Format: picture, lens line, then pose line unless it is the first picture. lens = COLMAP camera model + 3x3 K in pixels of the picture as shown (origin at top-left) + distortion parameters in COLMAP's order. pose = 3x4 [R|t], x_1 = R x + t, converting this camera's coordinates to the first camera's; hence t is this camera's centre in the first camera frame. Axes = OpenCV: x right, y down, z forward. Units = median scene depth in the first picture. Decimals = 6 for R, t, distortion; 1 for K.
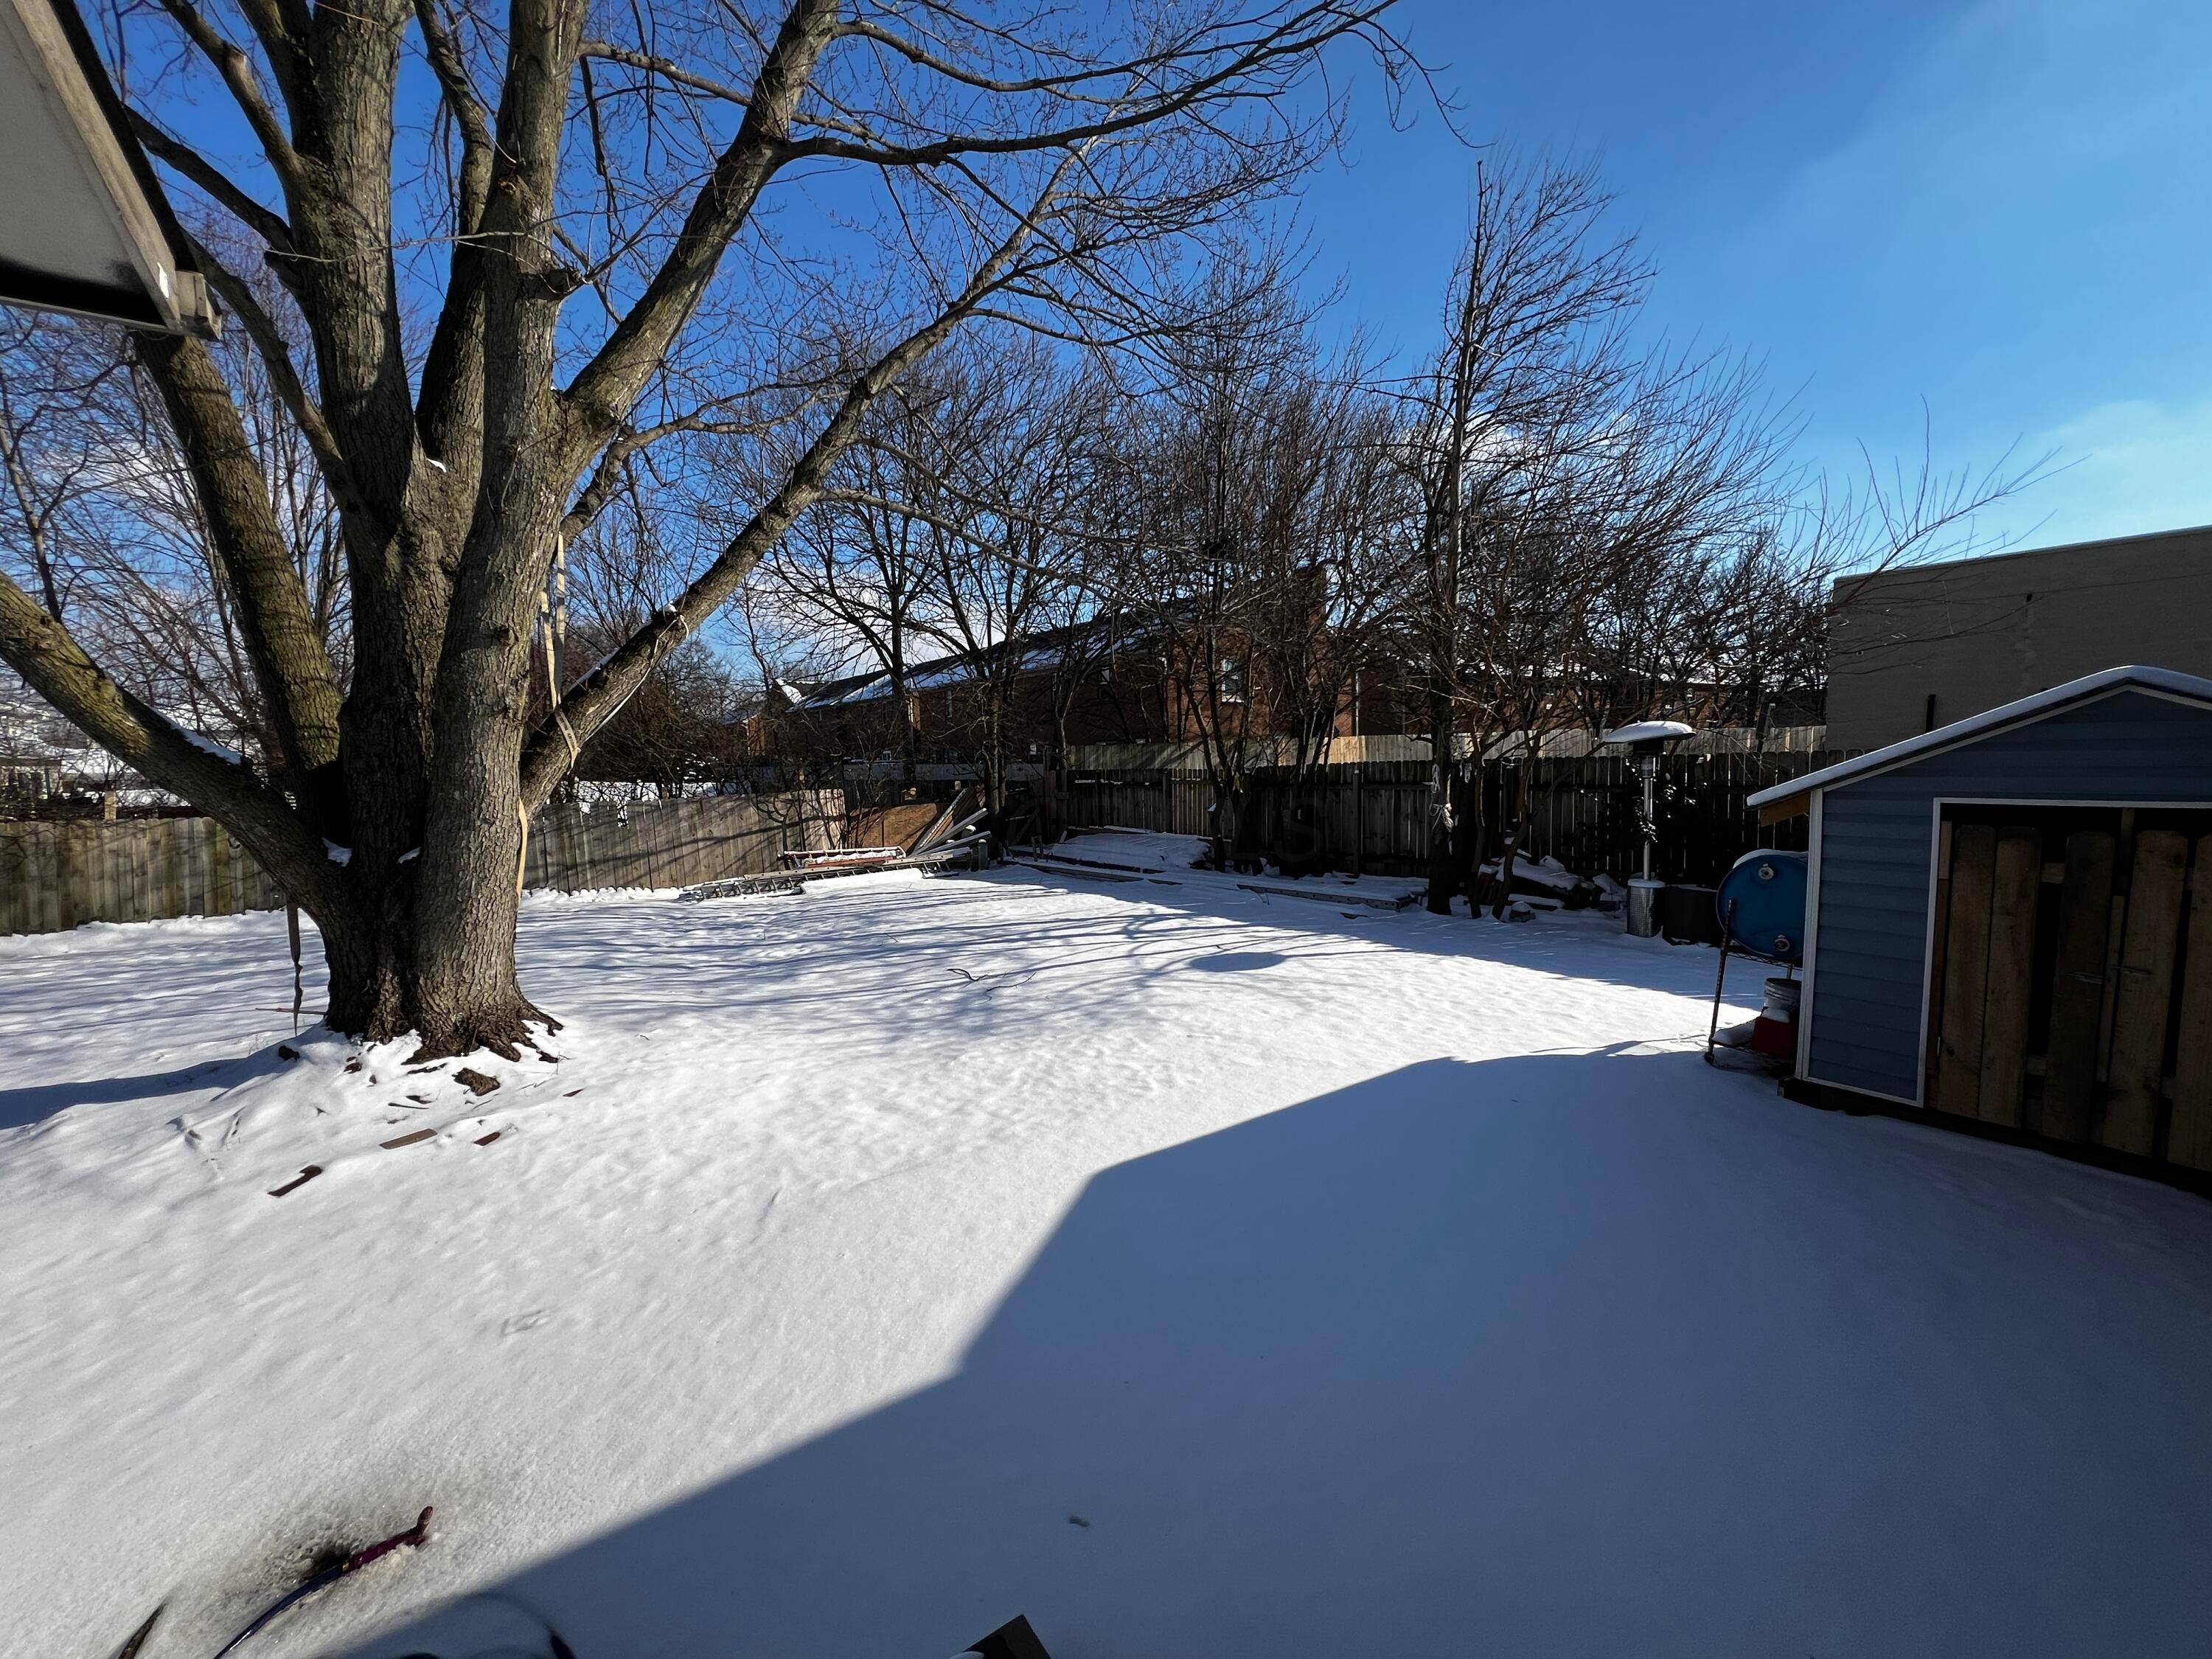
lens RADIAL K [[890.5, 0, 1102.1], [0, 890.5, 826.5], [0, 0, 1]] dist [-0.000714, 0.000226]
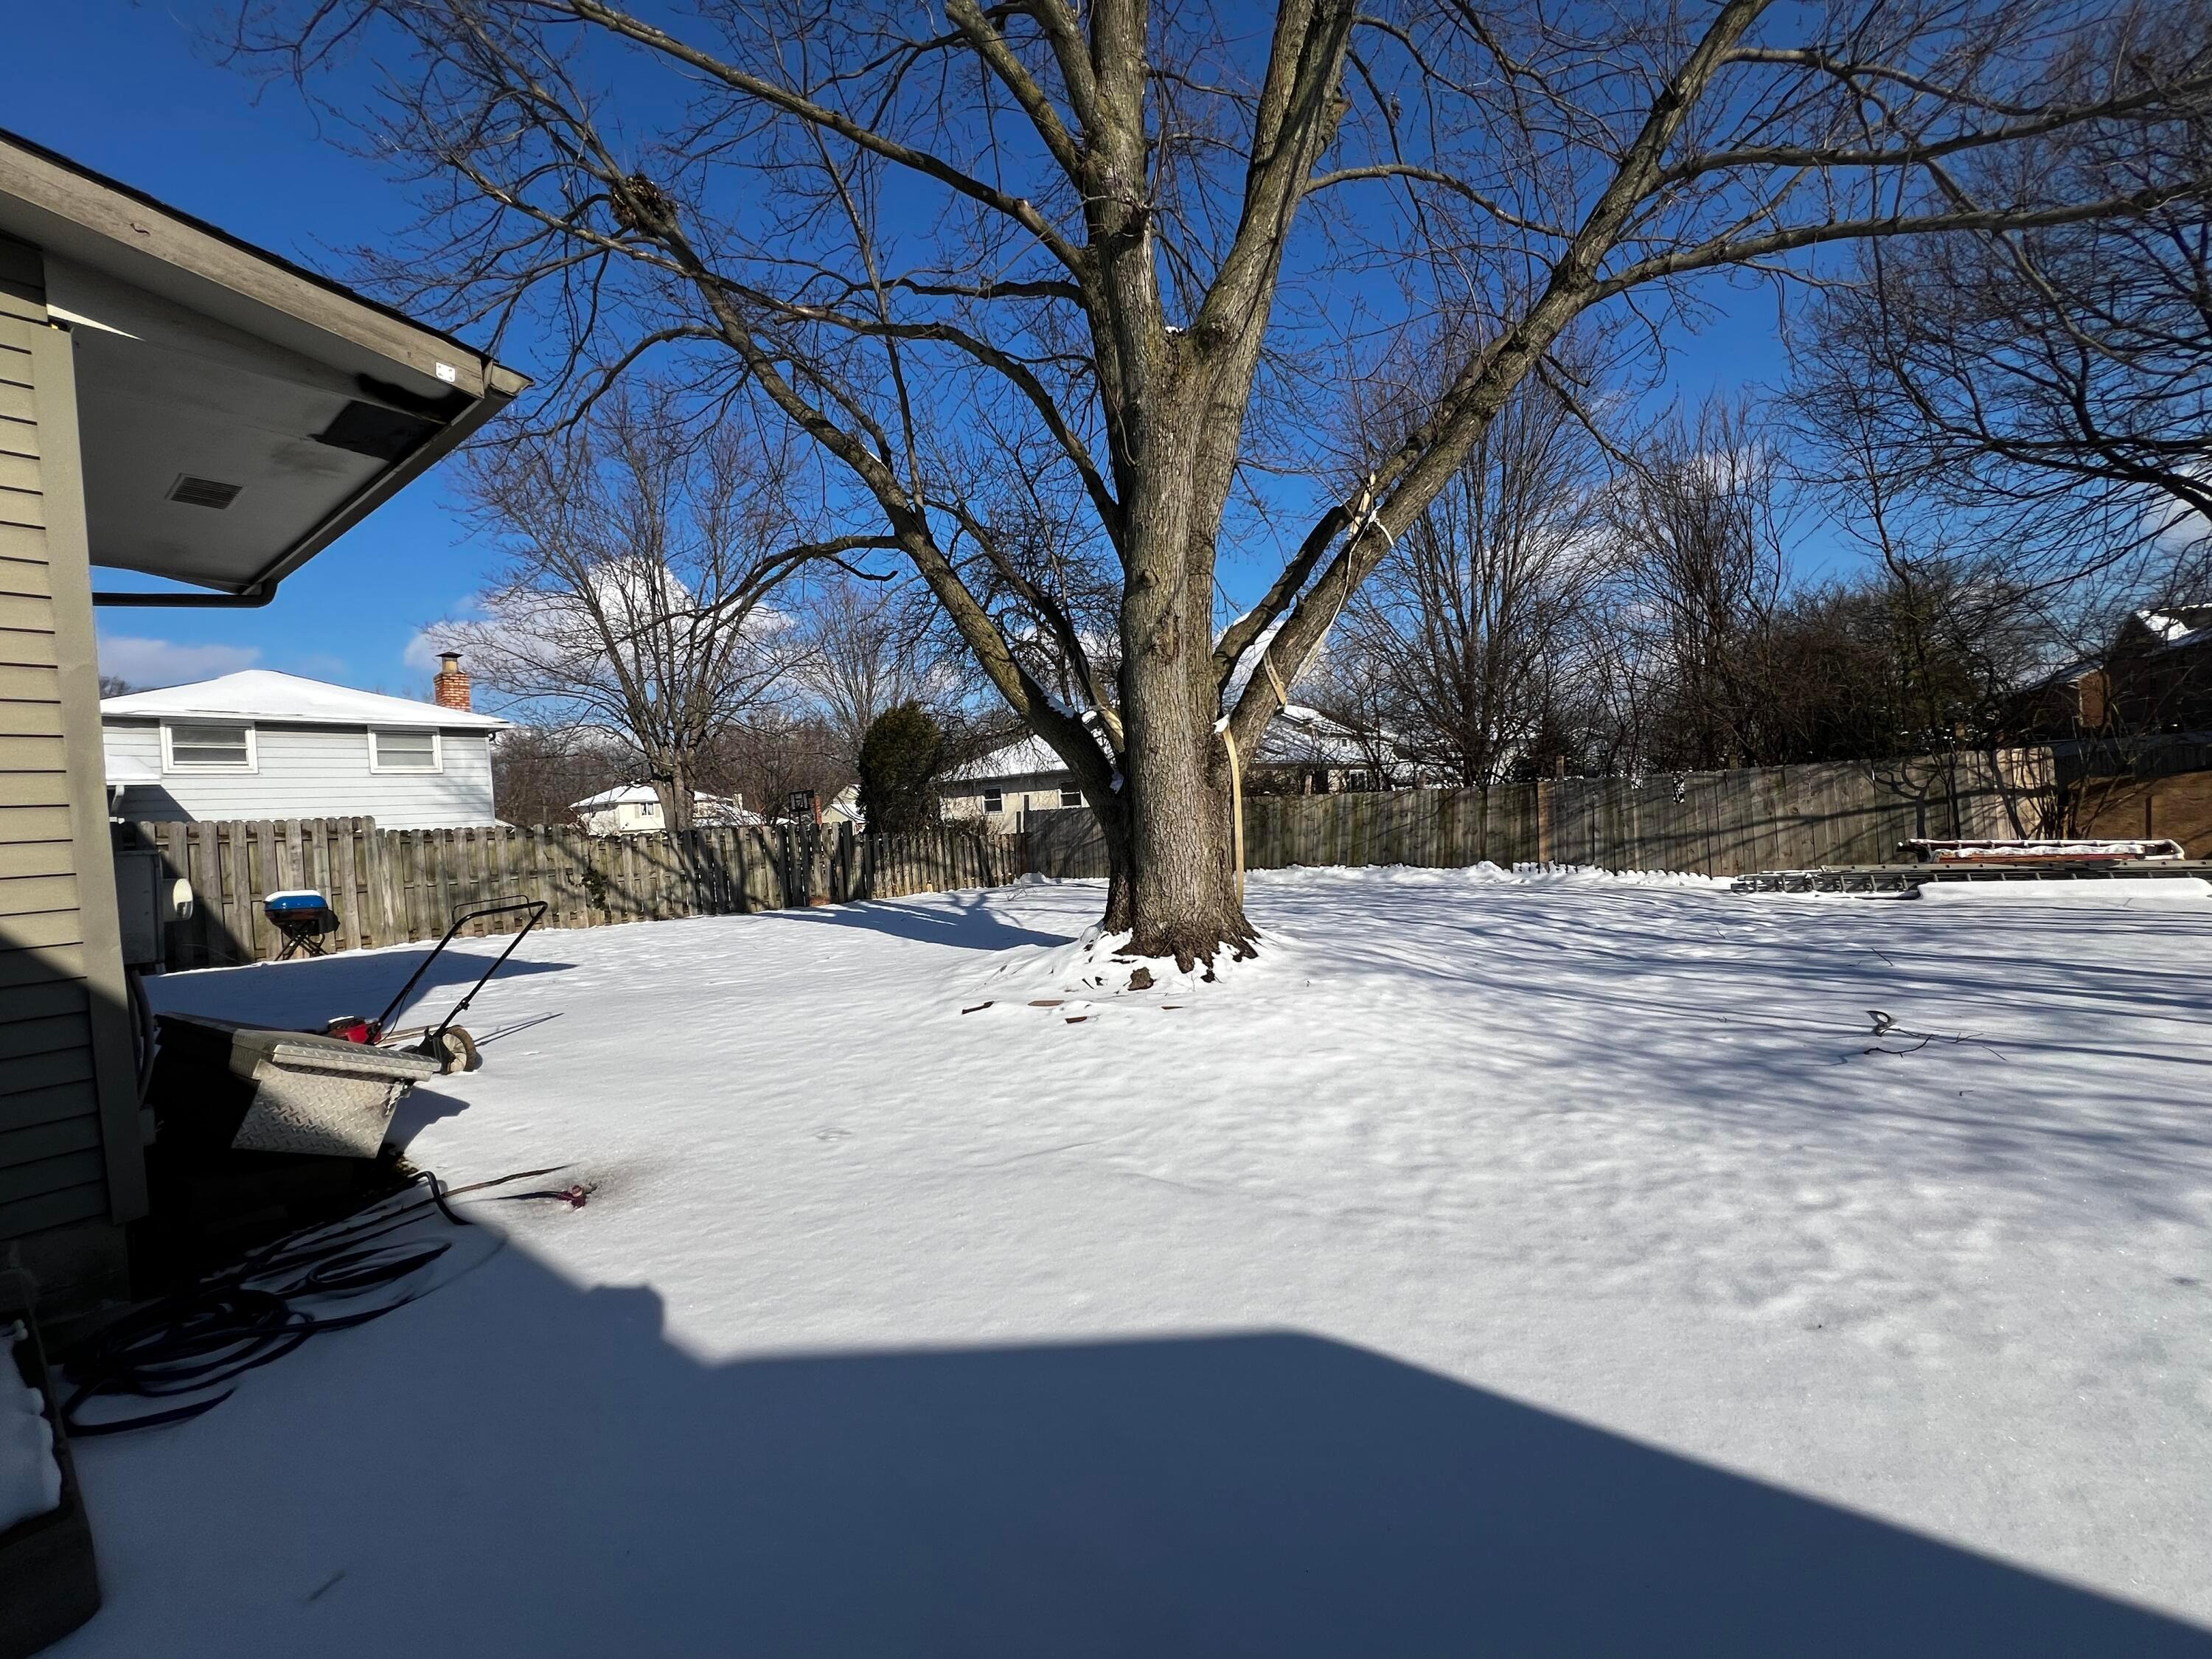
lens RADIAL K [[886.7, 0, 1102.1], [0, 886.7, 829.6], [0, 0, 1]] dist [-0.001742, 0.000588]
pose [[0.318480, 0.024682, -0.947608, 0.157269], [-0.021527, 0.999591, 0.018801, 0.033378], [0.947685, 0.014412, 0.318881, 0.263685]]
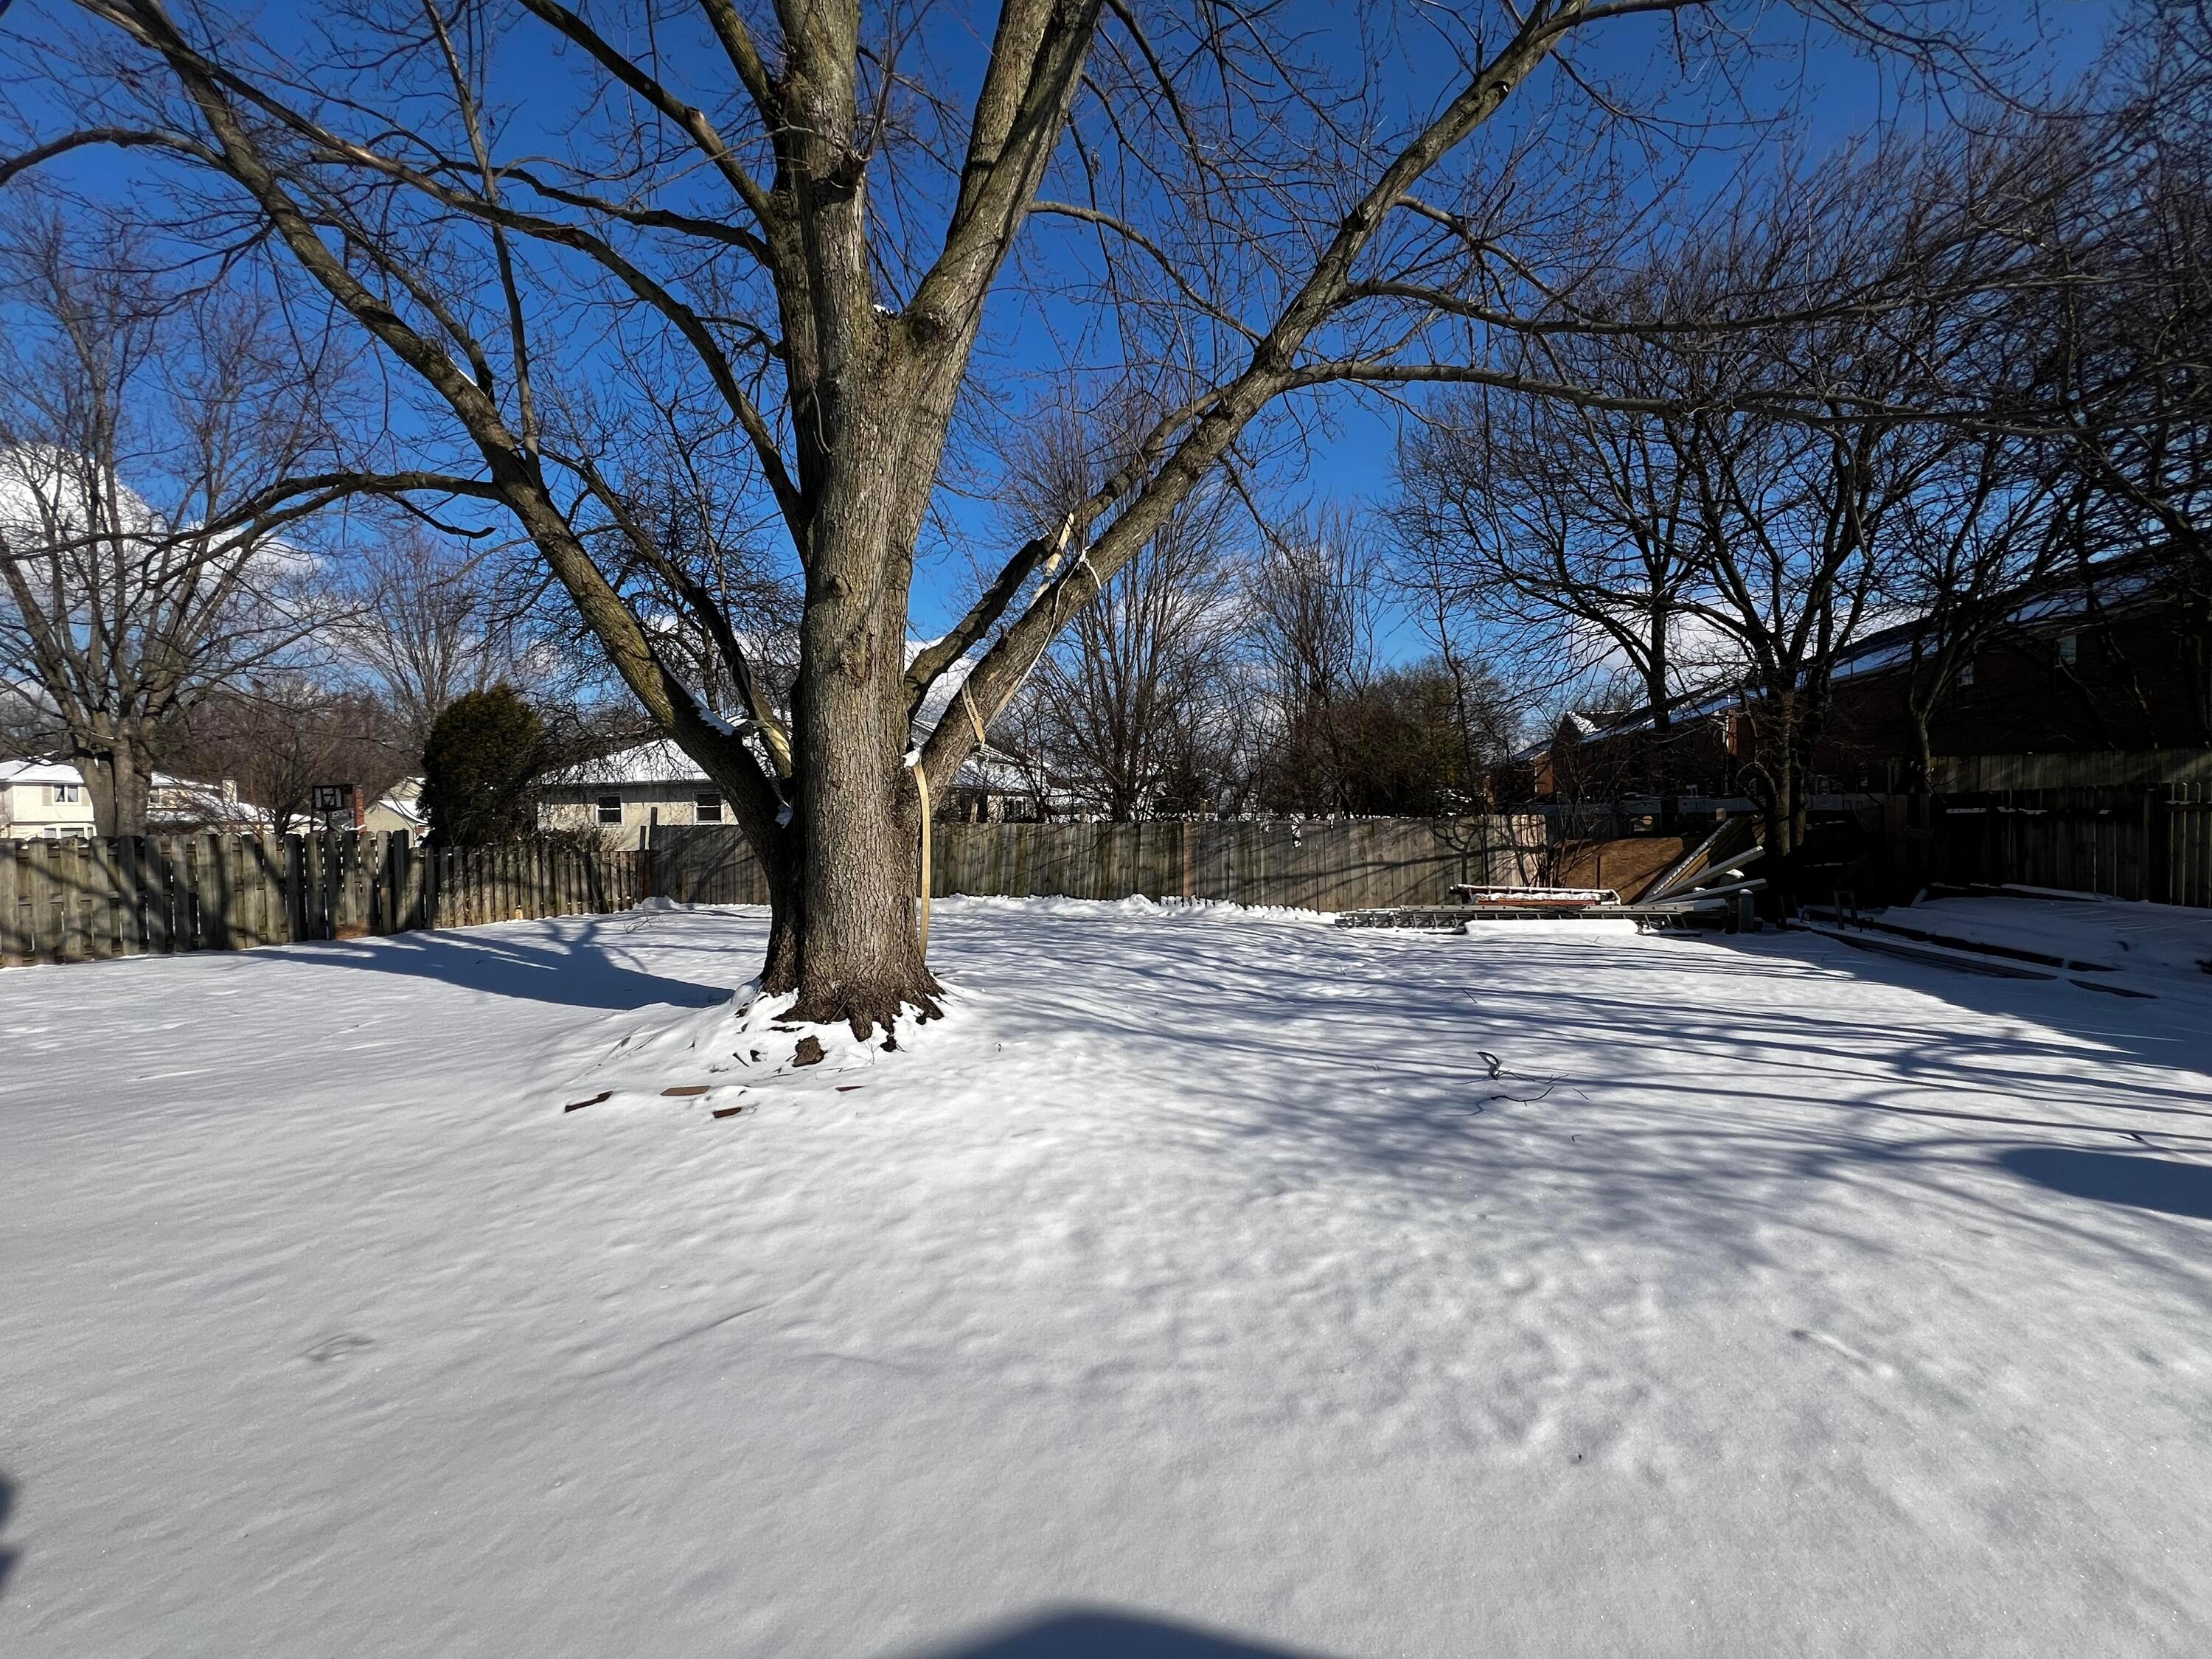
lens RADIAL K [[886.7, 0, 1102.1], [0, 886.7, 829.6], [0, 0, 1]] dist [-0.001742, 0.000588]
pose [[0.652787, 0.025875, -0.757100, 0.103314], [-0.060973, 0.997969, -0.018466, 0.019441], [0.755084, 0.058217, 0.653038, 0.267447]]
